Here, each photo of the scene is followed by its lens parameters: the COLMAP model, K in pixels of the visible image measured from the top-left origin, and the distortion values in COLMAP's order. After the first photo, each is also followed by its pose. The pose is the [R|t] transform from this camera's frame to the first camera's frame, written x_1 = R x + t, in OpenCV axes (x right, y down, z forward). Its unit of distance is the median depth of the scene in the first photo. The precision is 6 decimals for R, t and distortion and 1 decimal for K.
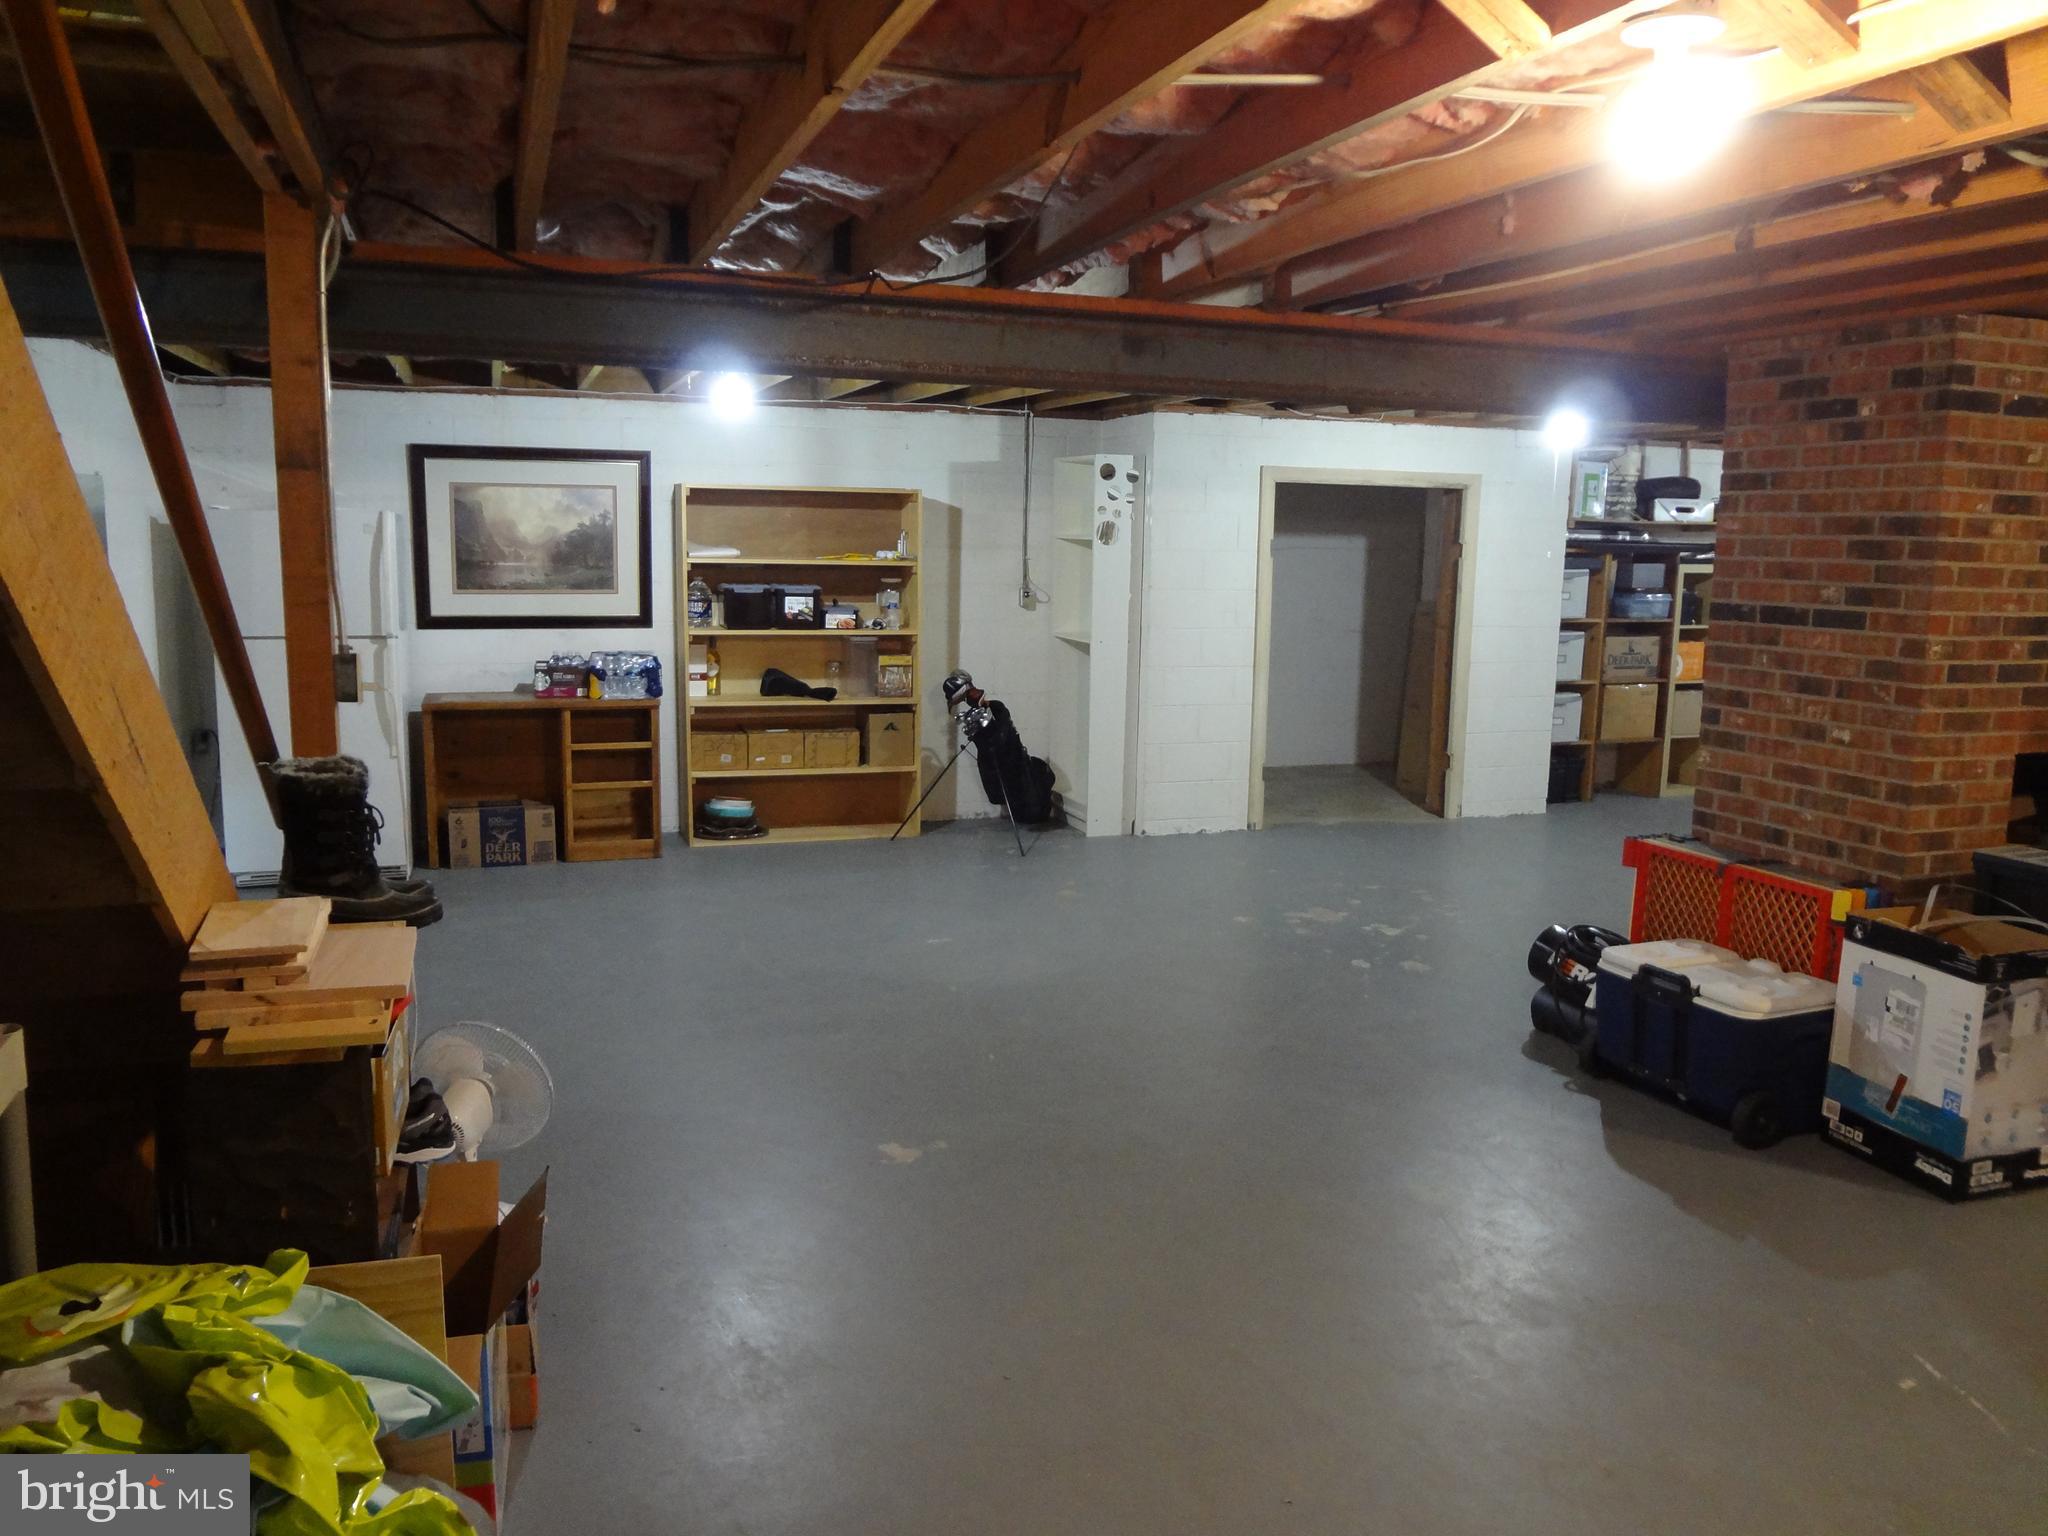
lens RADIAL K [[1521.0, 0, 1027.8], [0, 1521.0, 767.5], [0, 0, 1]] dist [-0.054205, 0.016695]
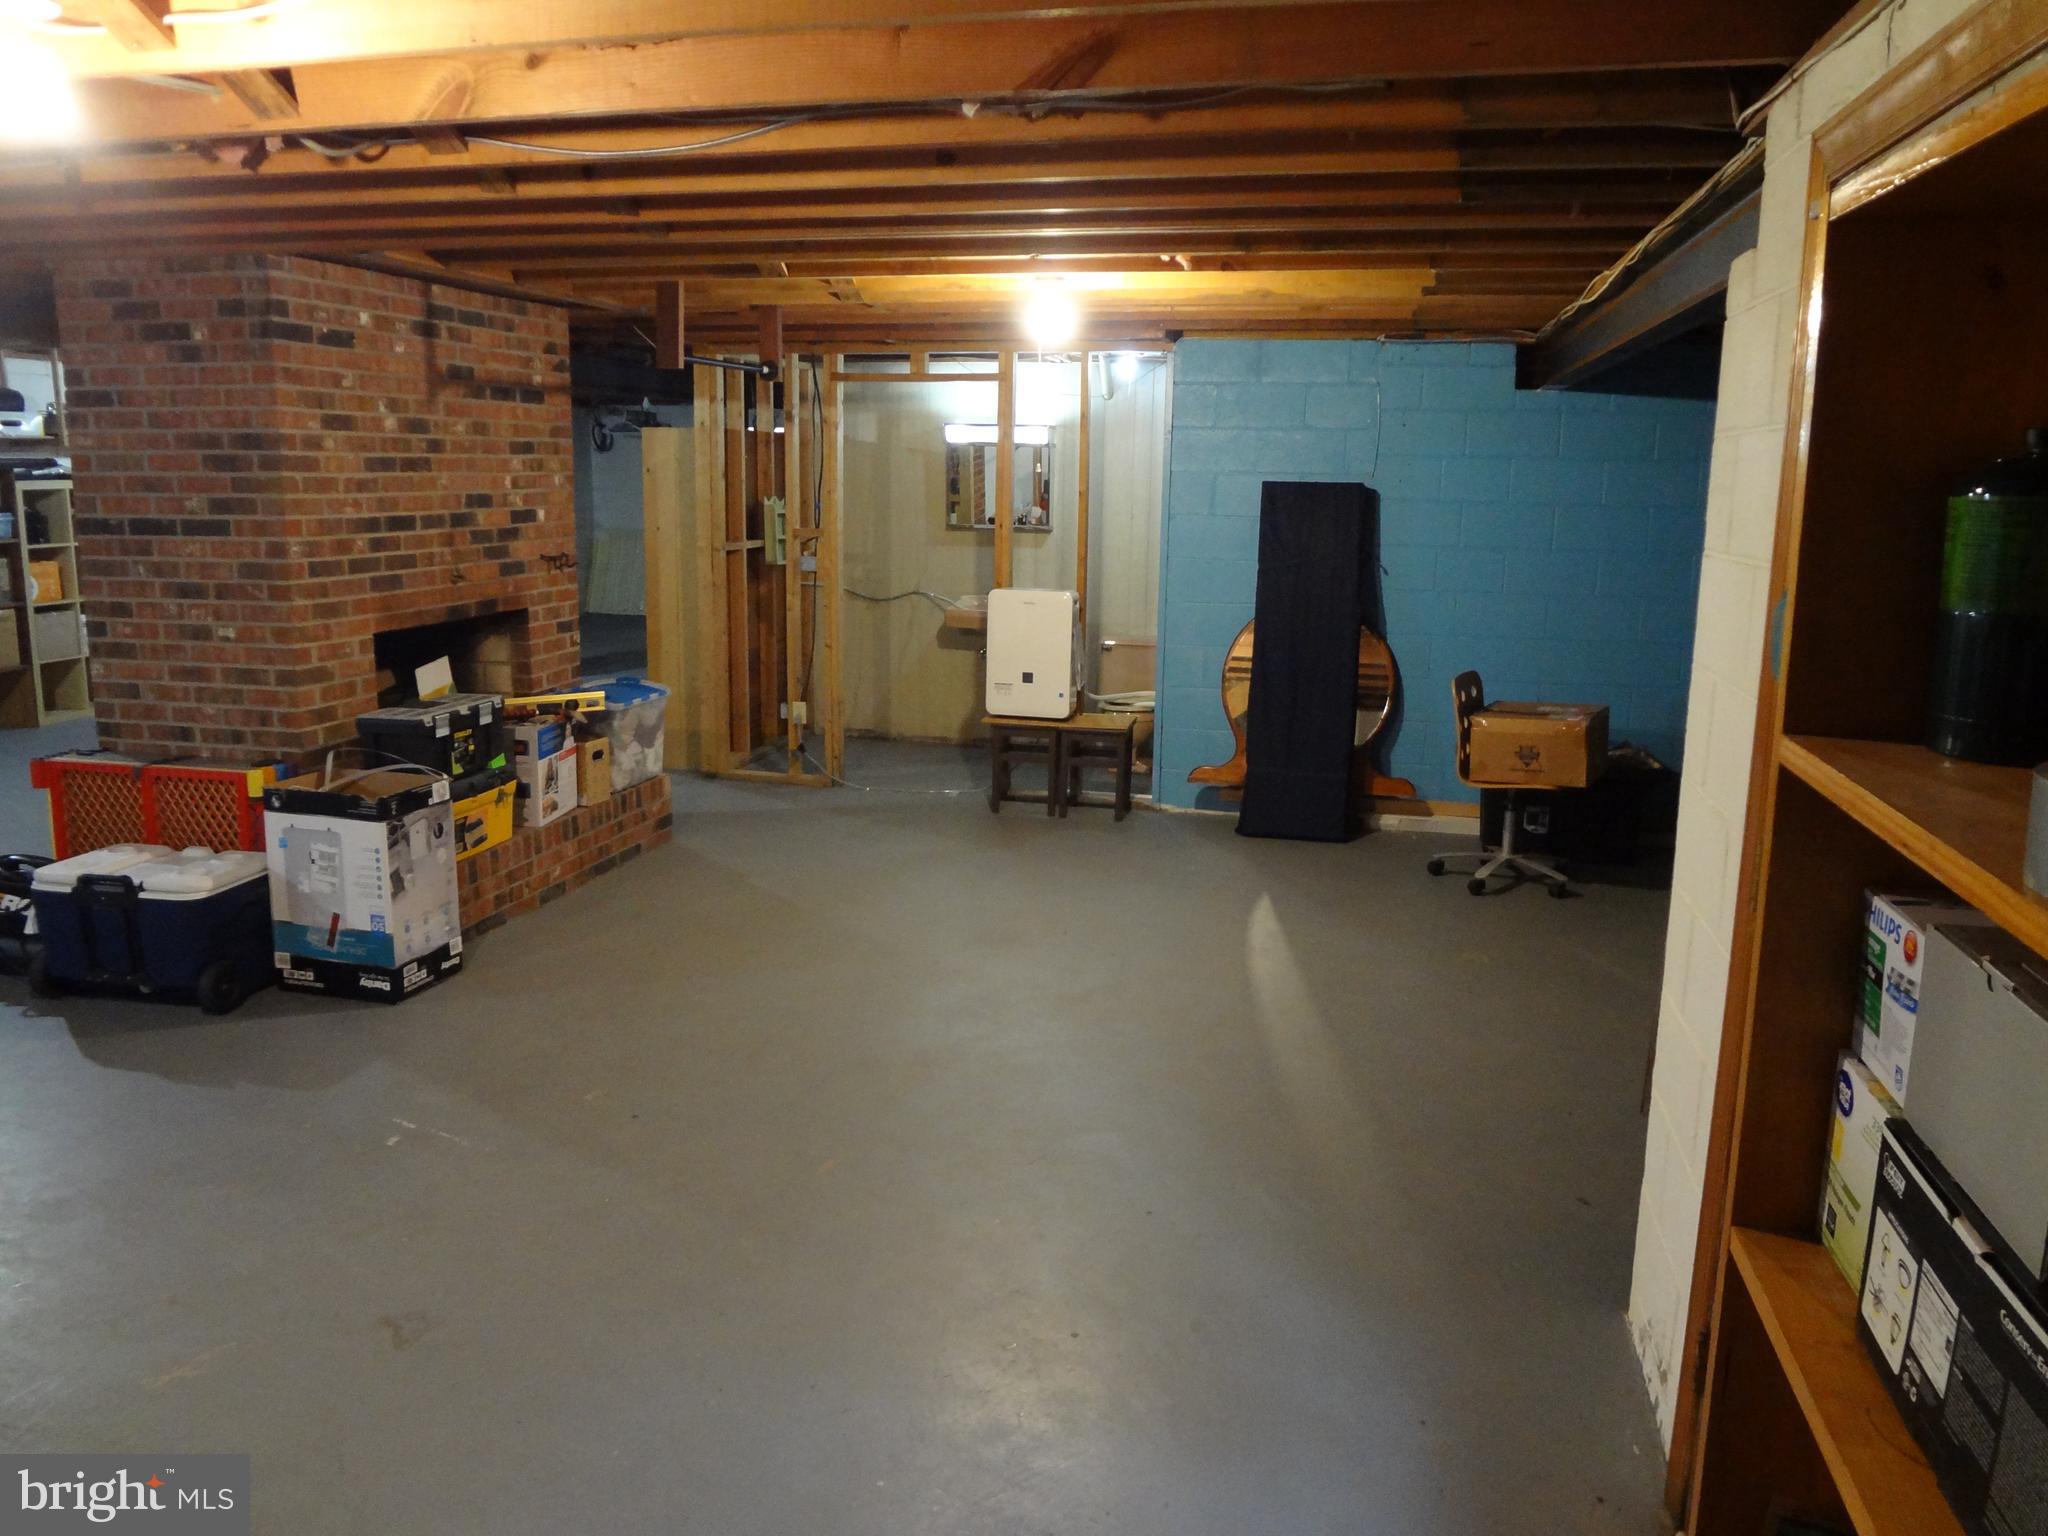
lens RADIAL K [[1521.0, 0, 1024.9], [0, 1521.0, 769.2], [0, 0, 1]] dist [-0.054205, 0.016695]
pose [[0.535761, -0.171570, 0.826755, -0.075062], [0.122718, 0.984564, 0.124794, 0.012194], [-0.835404, 0.034598, 0.548546, -0.096630]]
